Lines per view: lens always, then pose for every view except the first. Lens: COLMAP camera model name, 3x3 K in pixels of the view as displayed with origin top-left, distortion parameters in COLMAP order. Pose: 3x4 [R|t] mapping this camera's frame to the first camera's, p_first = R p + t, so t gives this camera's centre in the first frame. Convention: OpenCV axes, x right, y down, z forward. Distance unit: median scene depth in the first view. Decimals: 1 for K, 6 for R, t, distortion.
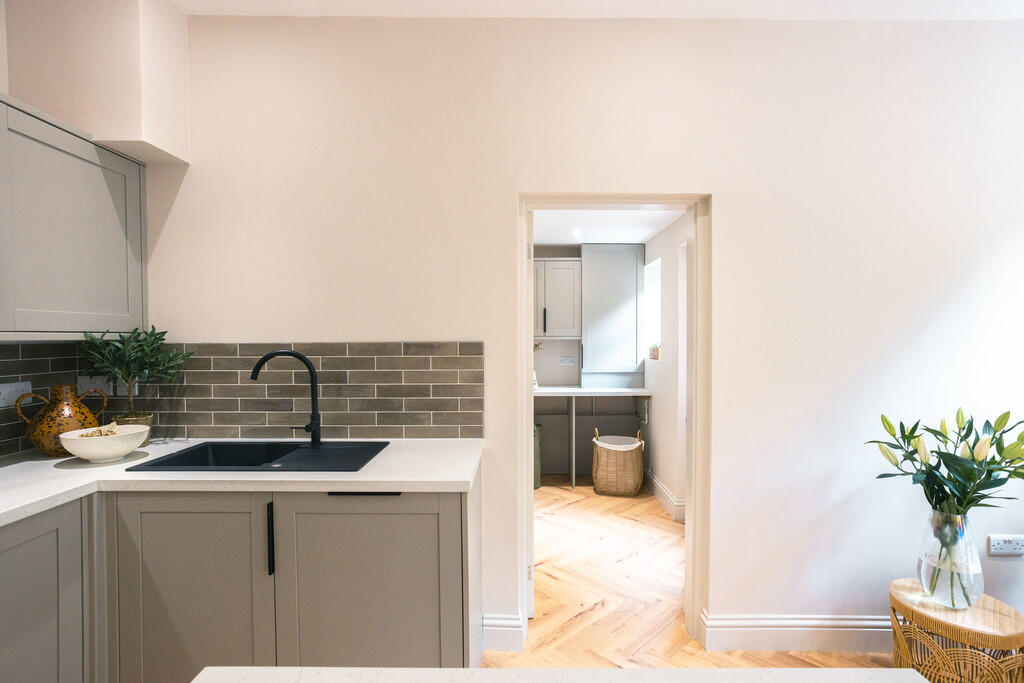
lens RADIAL K [[499.4, 0, 516.9], [0, 499.4, 344.9], [0, 0, 1]] dist [-0.053730, 0.037879]
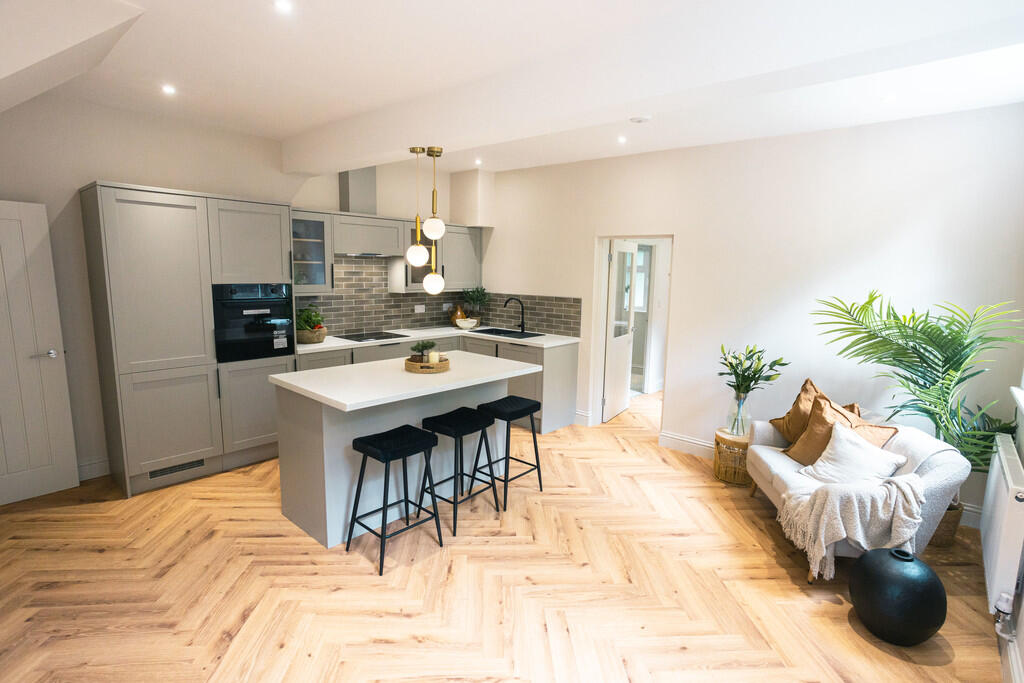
lens RADIAL K [[499.4, 0, 516.9], [0, 499.4, 344.9], [0, 0, 1]] dist [-0.053730, 0.037879]
pose [[0.752250, 0.116371, -0.648519, 1.297437], [-0.034145, 0.989842, 0.138012, -0.106243], [0.657992, -0.081676, 0.748582, -1.041992]]
